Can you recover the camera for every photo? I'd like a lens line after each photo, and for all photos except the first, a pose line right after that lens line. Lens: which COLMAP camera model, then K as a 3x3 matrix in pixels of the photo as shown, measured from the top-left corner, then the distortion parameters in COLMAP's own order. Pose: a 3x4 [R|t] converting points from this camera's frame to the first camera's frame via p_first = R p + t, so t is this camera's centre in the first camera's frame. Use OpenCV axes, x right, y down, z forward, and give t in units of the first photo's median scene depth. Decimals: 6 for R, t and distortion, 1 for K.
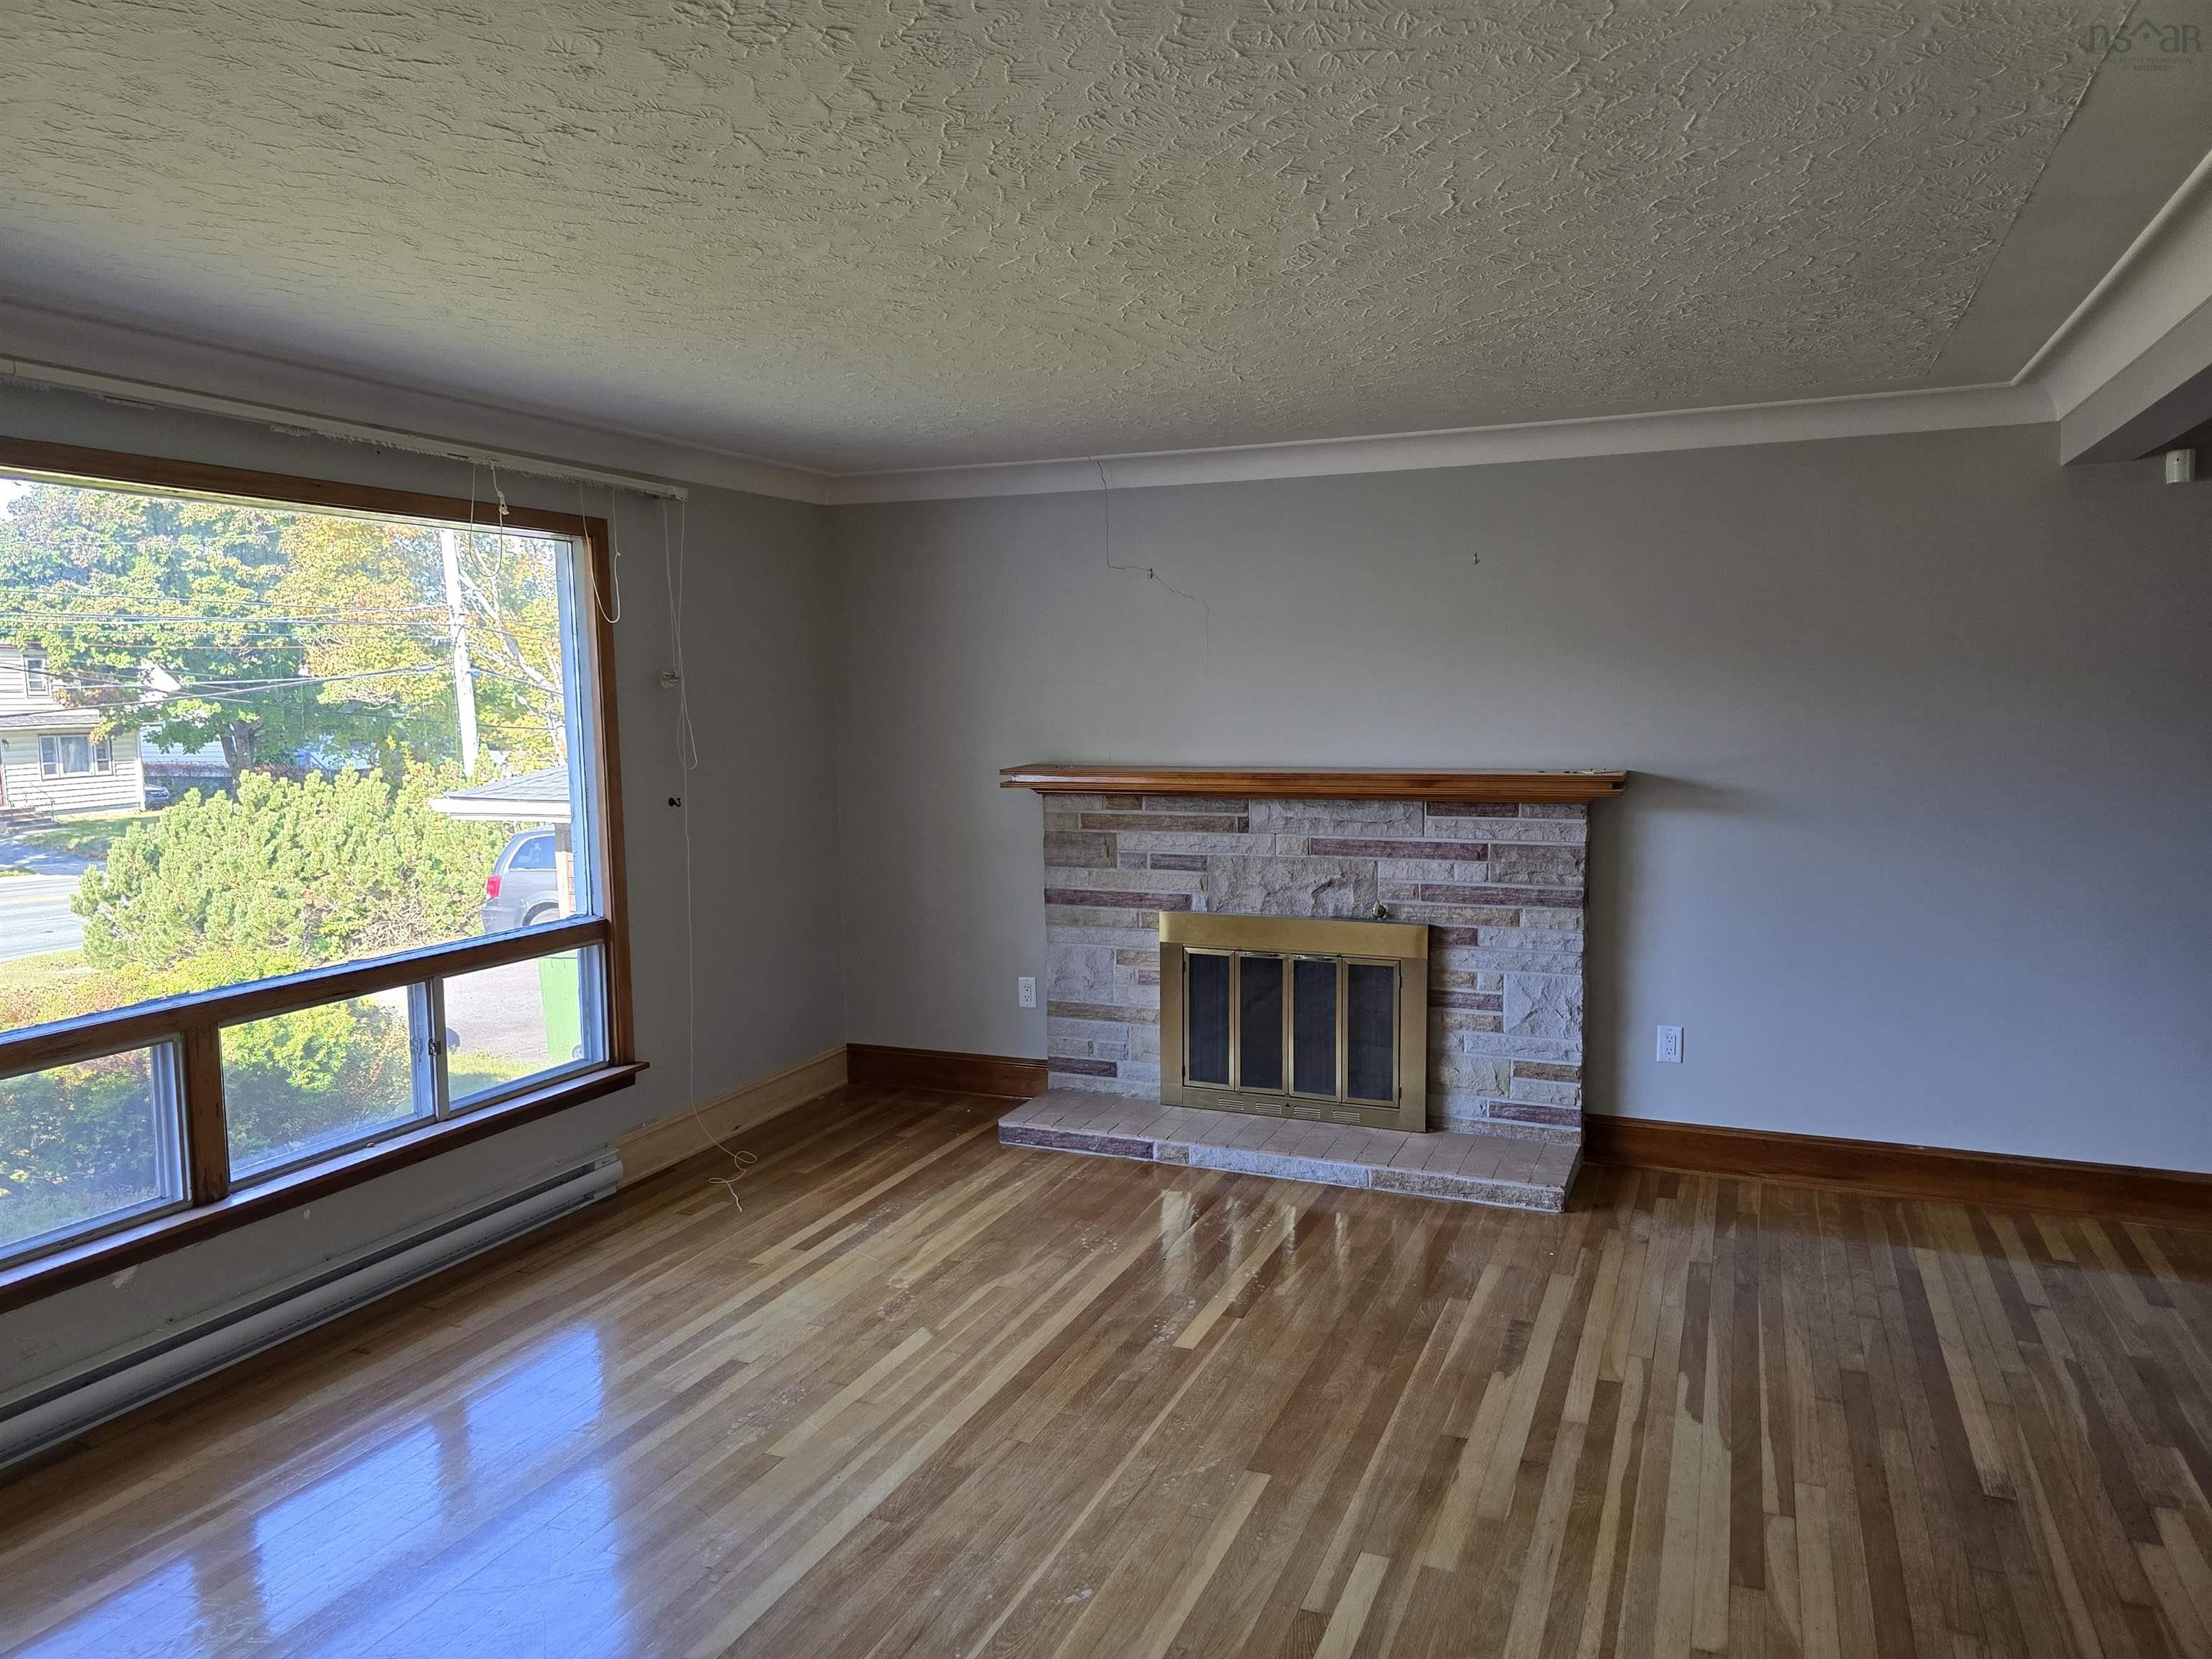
lens RADIAL K [[1489.4, 0, 1106.0], [0, 1489.4, 829.5], [0, 0, 1]] dist [0.153113, -0.173031]
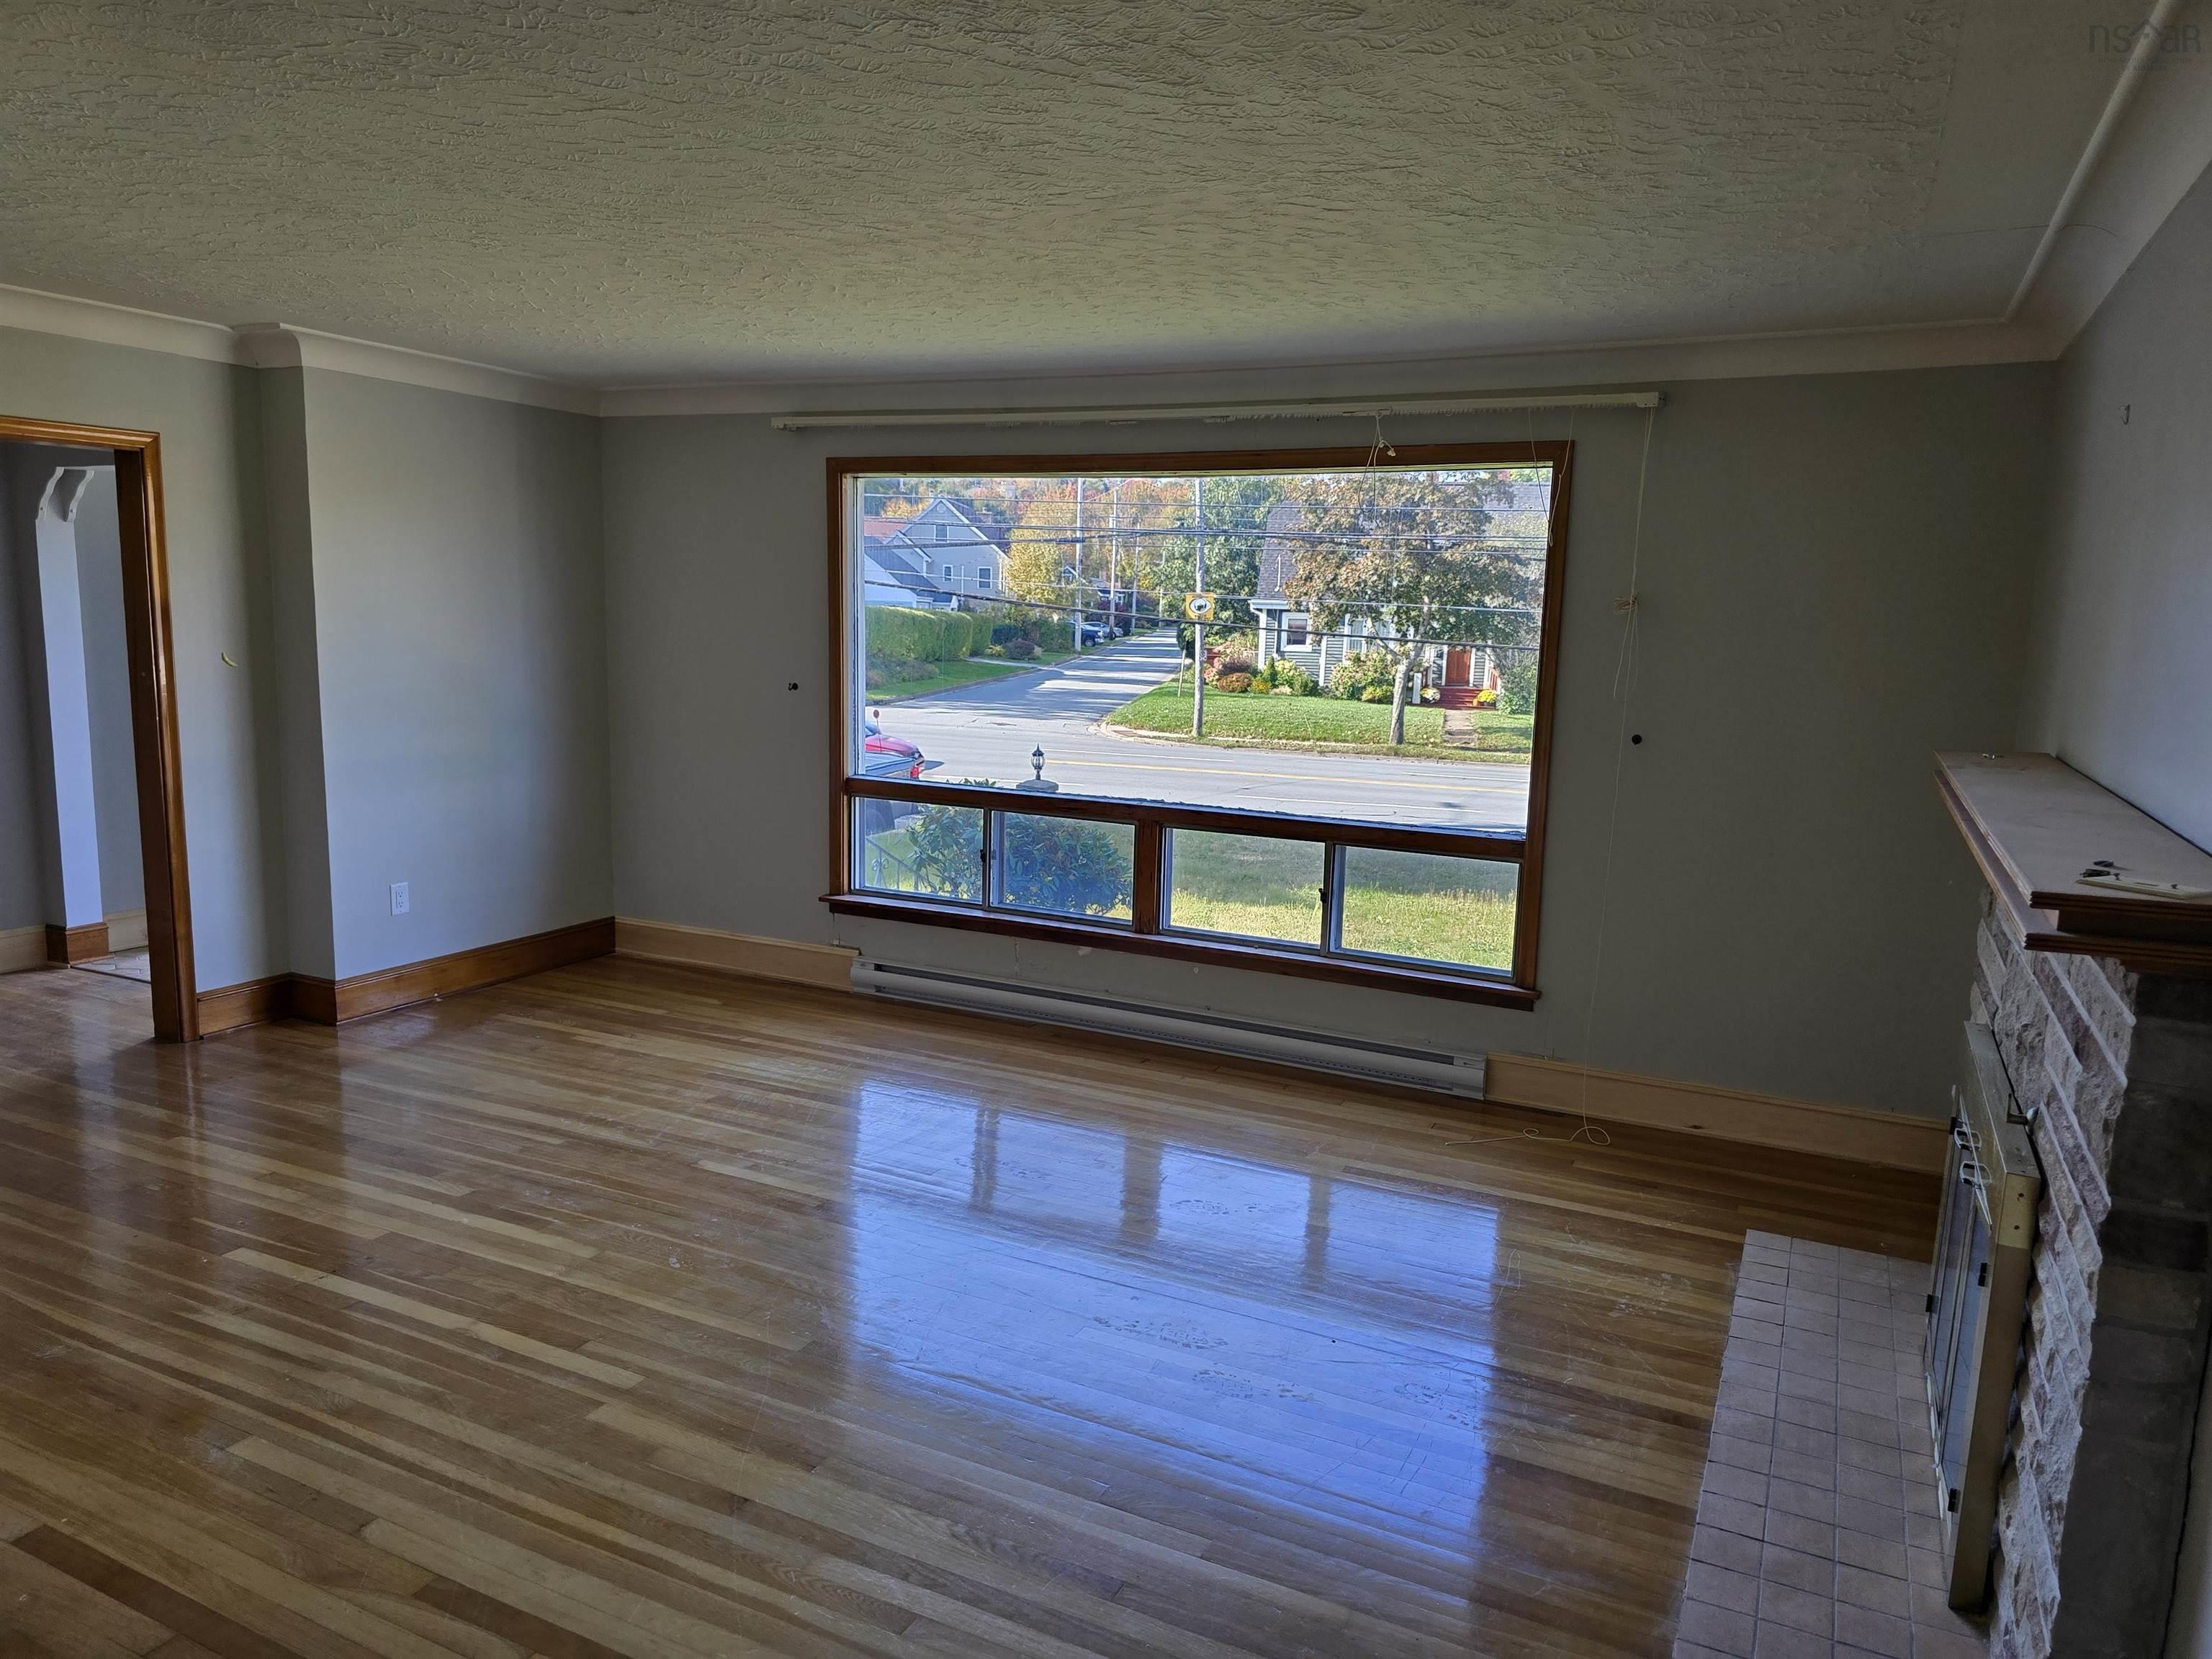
lens RADIAL K [[1455.4, 0, 1106.0], [0, 1455.4, 829.5], [0, 0, 1]] dist [0.085683, -0.092562]
pose [[-0.052298, 0.156525, -0.986288, 0.644587], [-0.122648, 0.979156, 0.161897, -0.072284], [0.991071, 0.129433, -0.032010, 0.742573]]
